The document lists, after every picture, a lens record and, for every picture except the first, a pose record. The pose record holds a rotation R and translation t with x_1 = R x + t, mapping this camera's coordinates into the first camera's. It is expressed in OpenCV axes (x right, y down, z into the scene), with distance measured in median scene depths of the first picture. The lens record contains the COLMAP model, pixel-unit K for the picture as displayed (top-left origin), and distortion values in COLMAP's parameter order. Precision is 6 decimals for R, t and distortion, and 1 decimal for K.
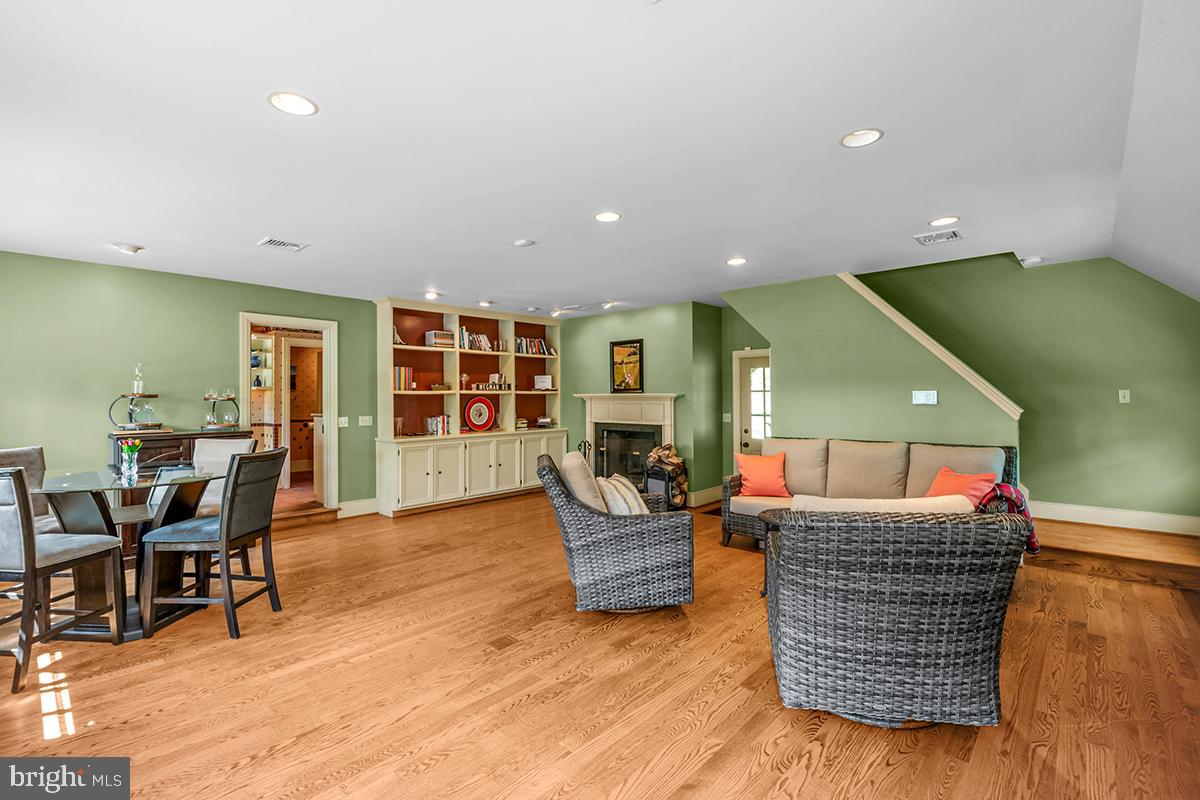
lens RADIAL K [[537.1, 0, 593.5], [0, 537.1, 397.5], [0, 0, 1]] dist [0.018711, -0.014106]
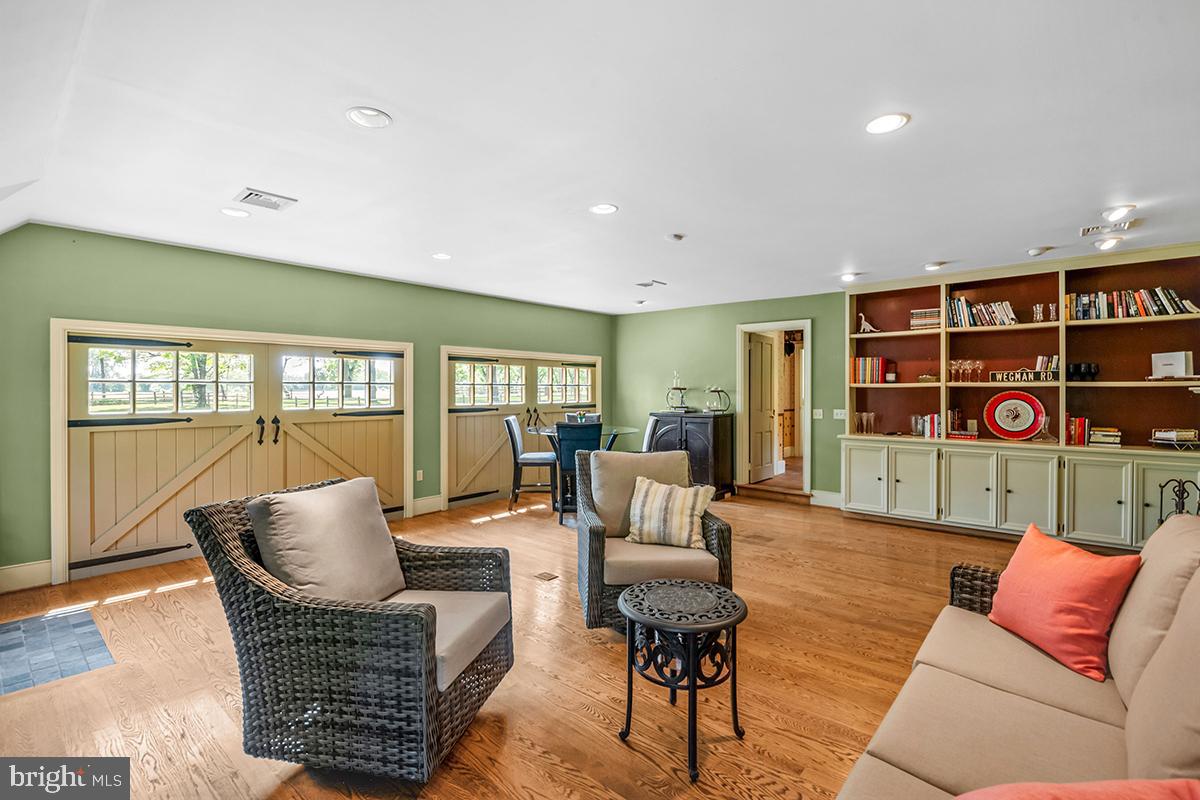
lens RADIAL K [[537.1, 0, 593.5], [0, 537.1, 397.5], [0, 0, 1]] dist [0.018711, -0.014106]
pose [[0.037622, 0.018336, -0.999124, 0.527080], [-0.002298, 0.999831, 0.018263, -0.004650], [0.999289, 0.001609, 0.037658, 0.487817]]
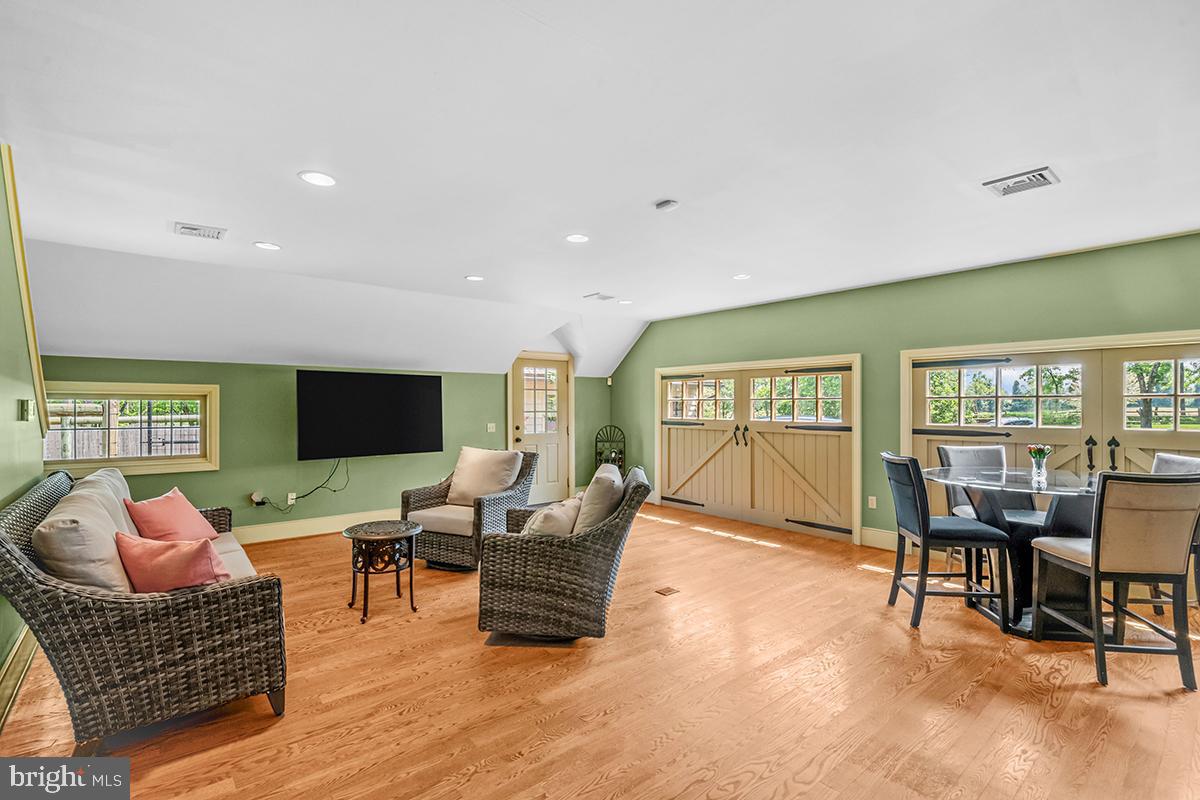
lens RADIAL K [[546.9, 0, 592.9], [0, 546.9, 398.5], [0, 0, 1]] dist [0.000917, -0.013234]
pose [[-0.992404, 0.006259, 0.122865, -0.074436], [0.005084, 0.999938, -0.009874, -0.003842], [-0.122920, -0.009174, -0.992374, 1.082733]]
